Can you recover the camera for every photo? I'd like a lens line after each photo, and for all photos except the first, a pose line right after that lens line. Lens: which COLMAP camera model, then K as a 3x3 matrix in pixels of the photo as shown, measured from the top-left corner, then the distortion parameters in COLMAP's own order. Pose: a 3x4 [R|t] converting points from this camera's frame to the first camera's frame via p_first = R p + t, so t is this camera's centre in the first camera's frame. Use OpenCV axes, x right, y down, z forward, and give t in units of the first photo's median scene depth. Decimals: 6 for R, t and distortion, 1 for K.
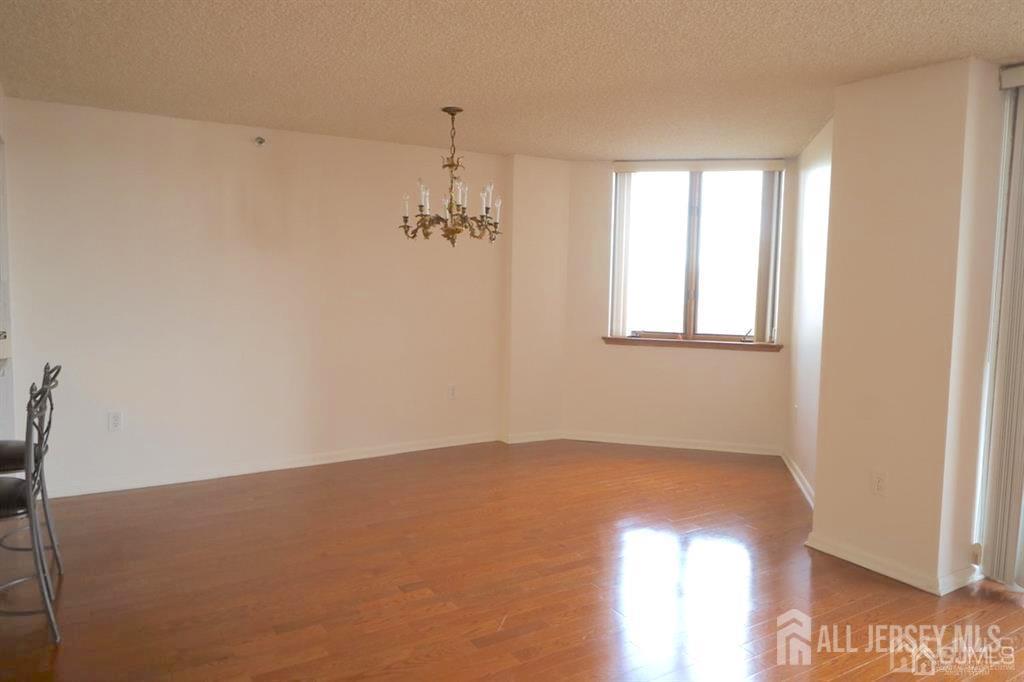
lens RADIAL K [[734.4, 0, 512.0], [0, 734.4, 341.0], [0, 0, 1]] dist [0.004703, 0.001606]
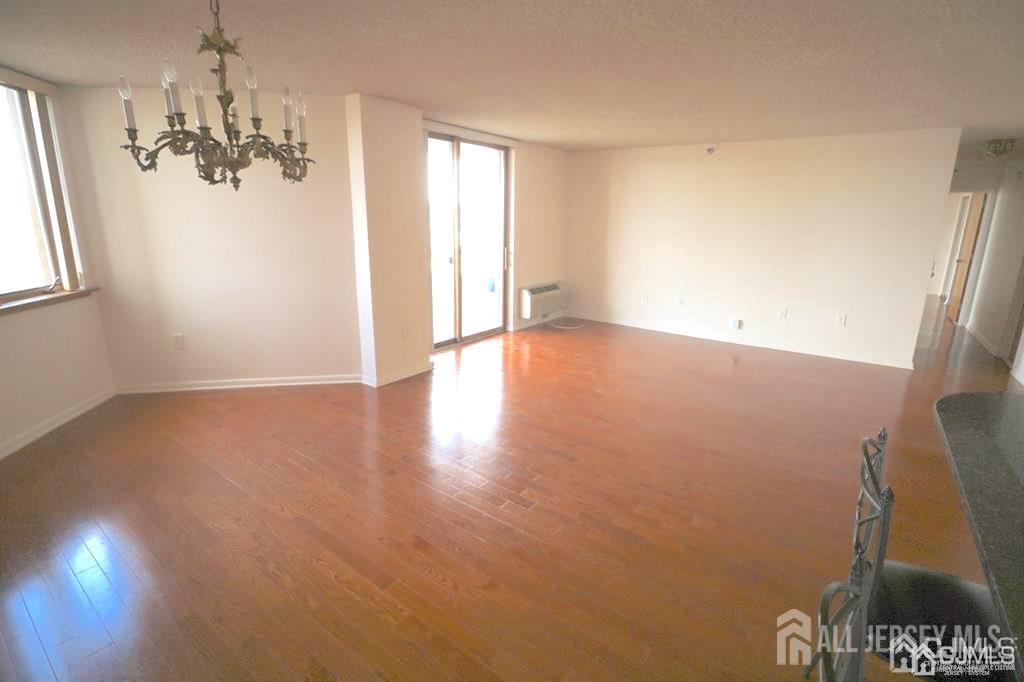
lens RADIAL K [[470.2, 0, 520.6], [0, 470.2, 338.6], [0, 0, 1]] dist [-0.001089, -0.013117]
pose [[-0.384905, -0.251959, 0.887899, -0.551190], [0.062983, 0.952604, 0.297623, -0.106747], [-0.920805, 0.170479, -0.350793, 0.913490]]
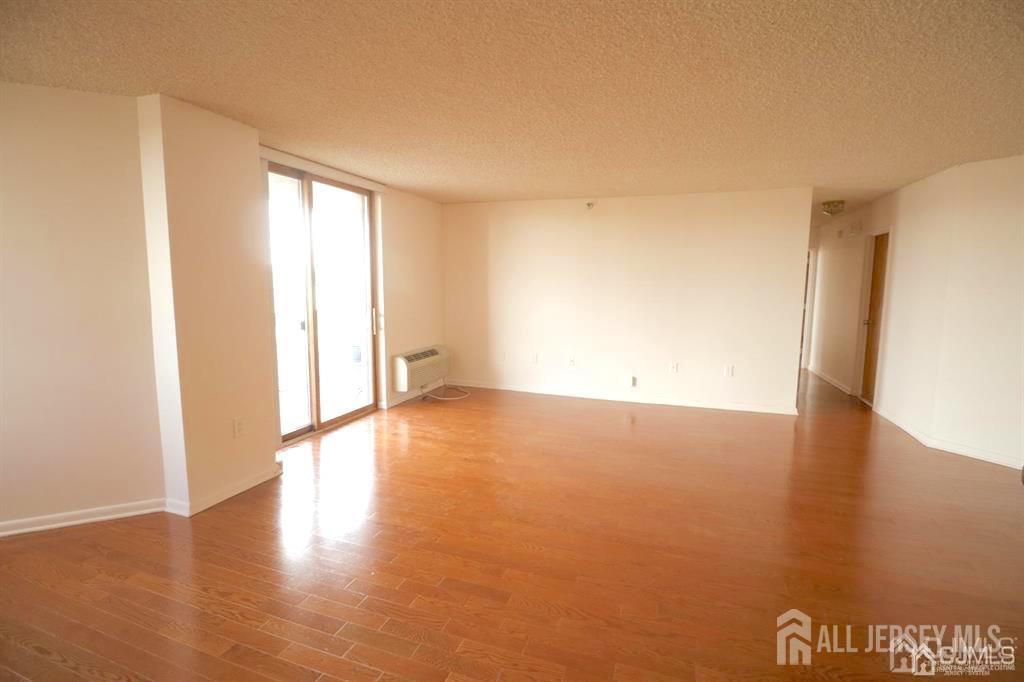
lens RADIAL K [[470.2, 0, 520.6], [0, 470.2, 338.6], [0, 0, 1]] dist [-0.001089, -0.013117]
pose [[-0.638738, -0.111583, 0.761290, -0.365306], [0.052381, 0.980827, 0.187710, -0.079761], [-0.767639, 0.159775, -0.620647, 0.876328]]
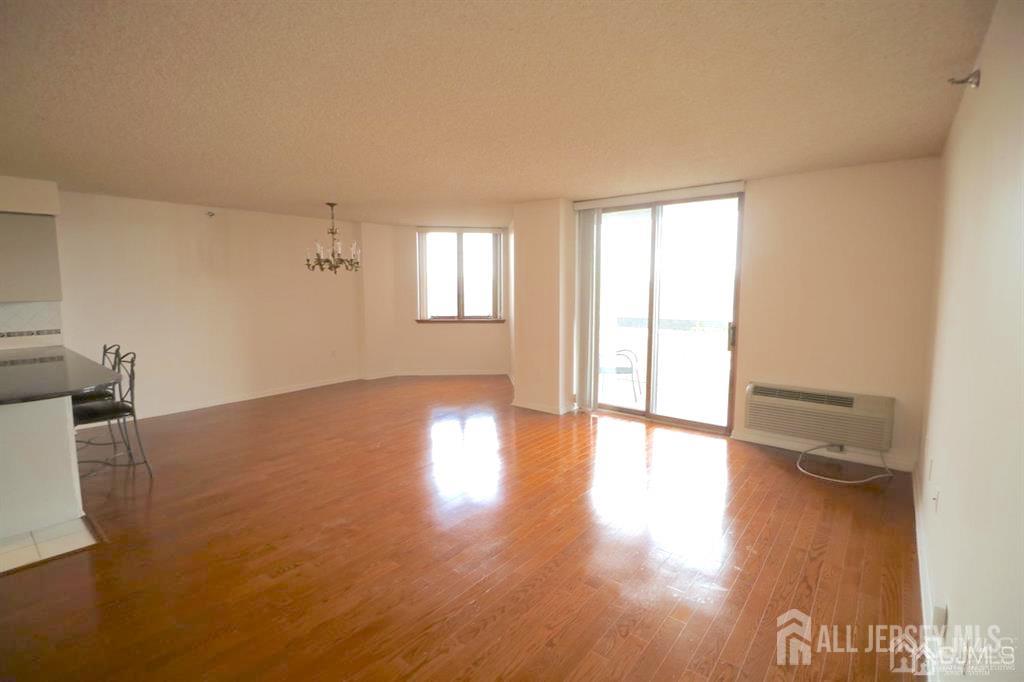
lens RADIAL K [[481.8, 0, 520.0], [0, 481.8, 334.7], [0, 0, 1]] dist [0.000556, -0.019564]
pose [[0.941508, -0.052542, 0.332870, -0.051791], [0.047426, 0.998599, 0.023483, 0.021700], [-0.333637, -0.006323, 0.942680, -0.344889]]
